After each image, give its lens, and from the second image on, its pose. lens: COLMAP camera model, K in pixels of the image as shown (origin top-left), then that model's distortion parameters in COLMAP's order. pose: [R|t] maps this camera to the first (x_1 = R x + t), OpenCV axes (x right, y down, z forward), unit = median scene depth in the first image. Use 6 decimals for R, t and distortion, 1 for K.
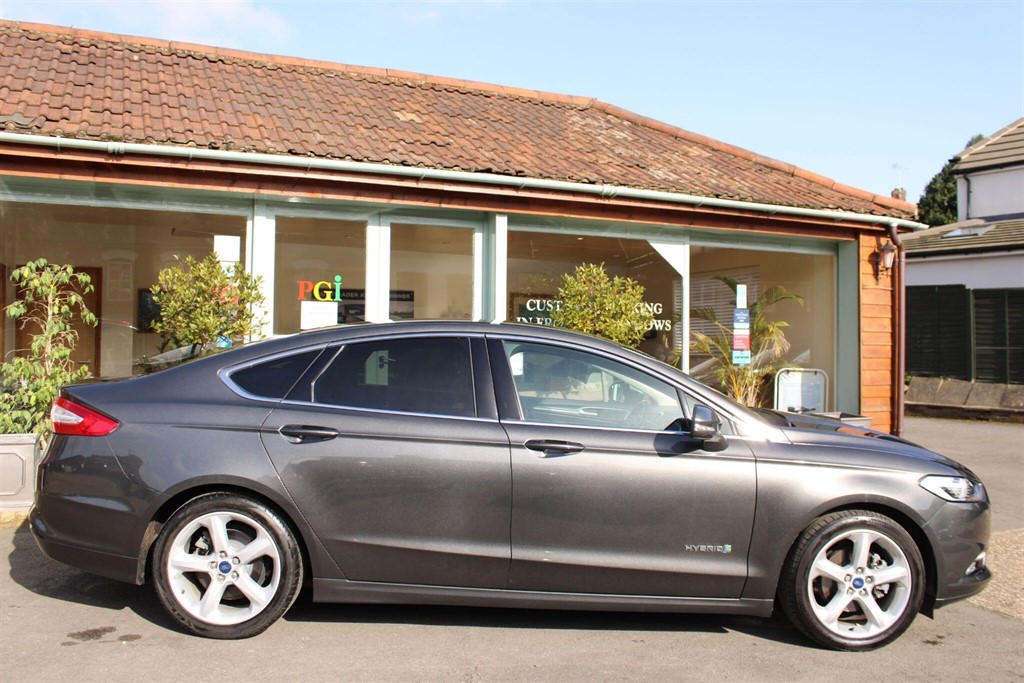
lens RADIAL K [[893.3, 0, 514.2], [0, 893.3, 323.4], [0, 0, 1]] dist [-0.155053, 0.145309]
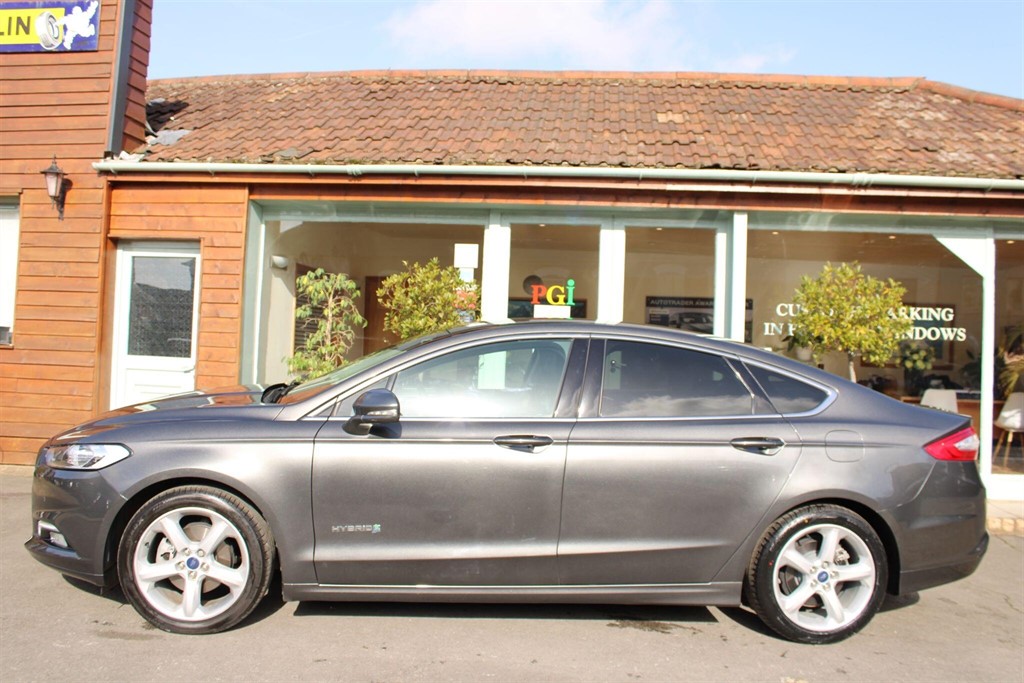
lens RADIAL K [[893.0, 0, 516.4], [0, 893.0, 326.9], [0, 0, 1]] dist [-0.154957, 0.143625]
pose [[0.860939, 0.007928, -0.508647, 0.264859], [-0.014525, 0.999854, -0.009000, 0.010035], [0.508501, 0.015136, 0.860928, 0.088913]]
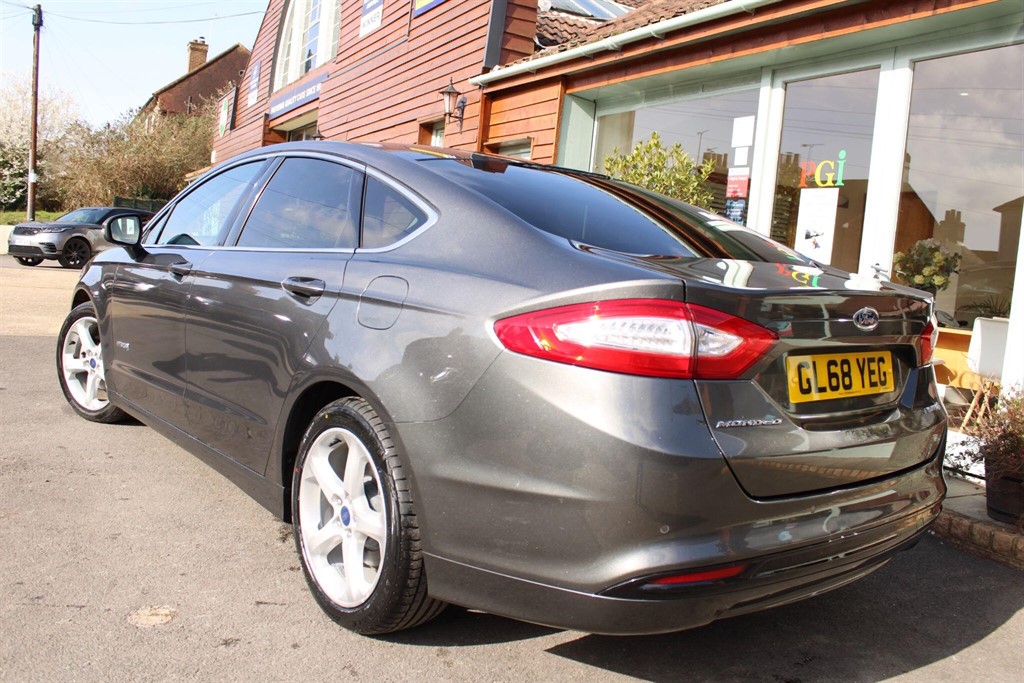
lens RADIAL K [[893.3, 0, 514.2], [0, 893.3, 323.4], [0, 0, 1]] dist [-0.155053, 0.145309]
pose [[0.070693, 0.061085, -0.995626, 0.483190], [-0.069304, 0.996012, 0.056188, 0.062585], [0.995088, 0.065029, 0.074645, 0.687702]]
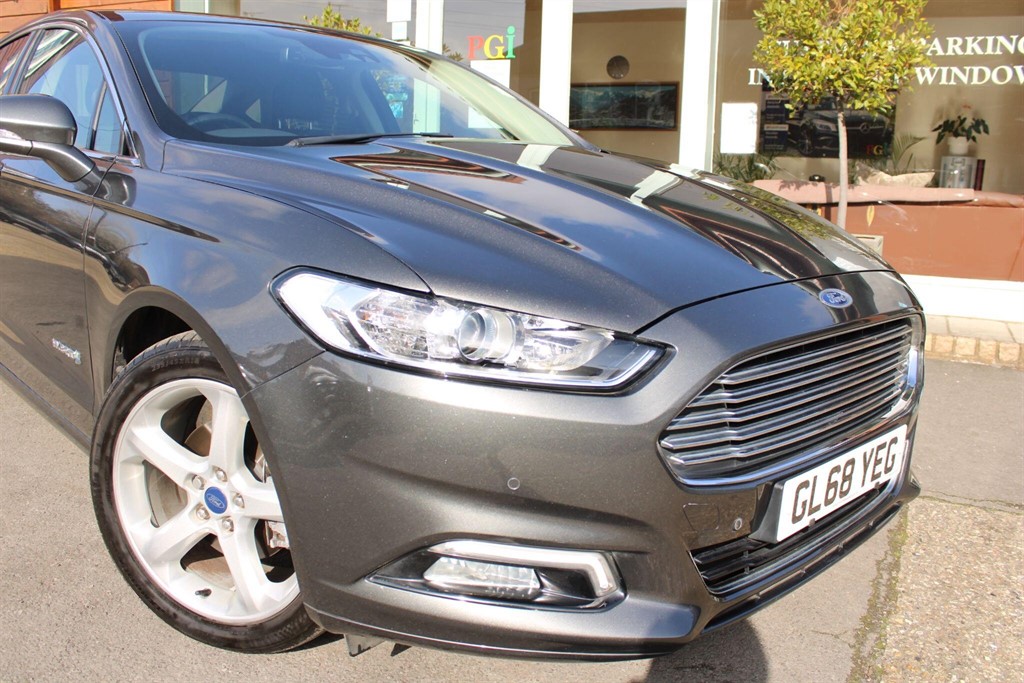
lens RADIAL K [[893.0, 0, 516.4], [0, 893.0, 326.9], [0, 0, 1]] dist [-0.154957, 0.143625]
pose [[0.651671, 0.135476, -0.746305, 0.438328], [-0.002233, 0.984258, 0.176721, 0.074237], [0.758498, -0.113497, 0.641716, 0.451372]]
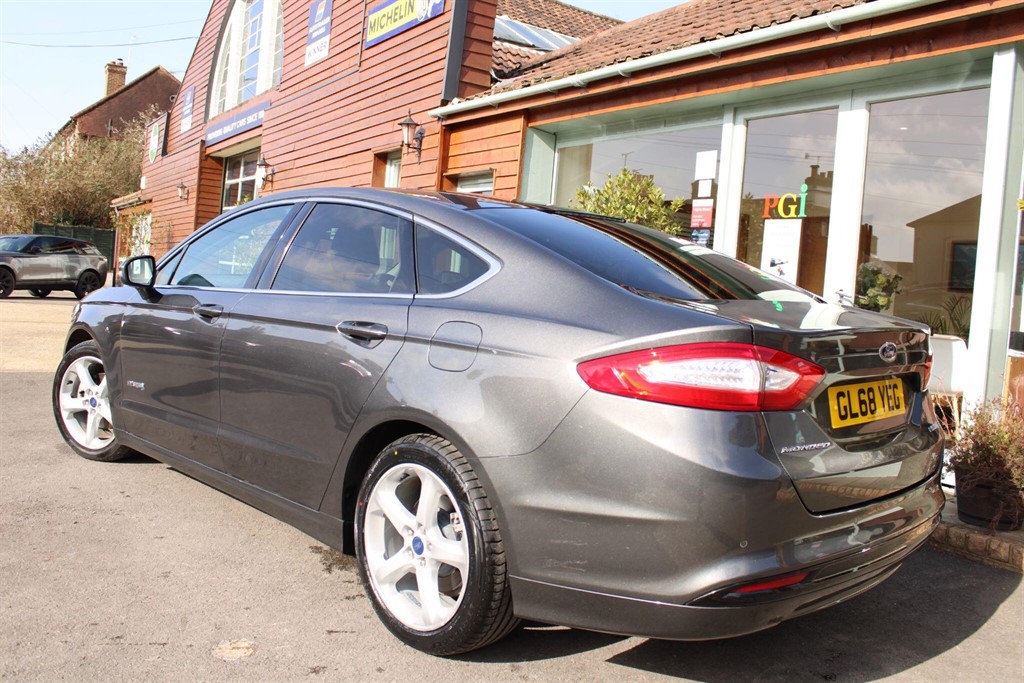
lens RADIAL K [[893.3, 0, 514.2], [0, 893.3, 323.4], [0, 0, 1]] dist [-0.155053, 0.145309]
pose [[0.160148, 0.037405, -0.986384, 0.505718], [-0.052356, 0.998197, 0.029353, 0.056189], [0.985704, 0.046942, 0.161817, 0.630965]]
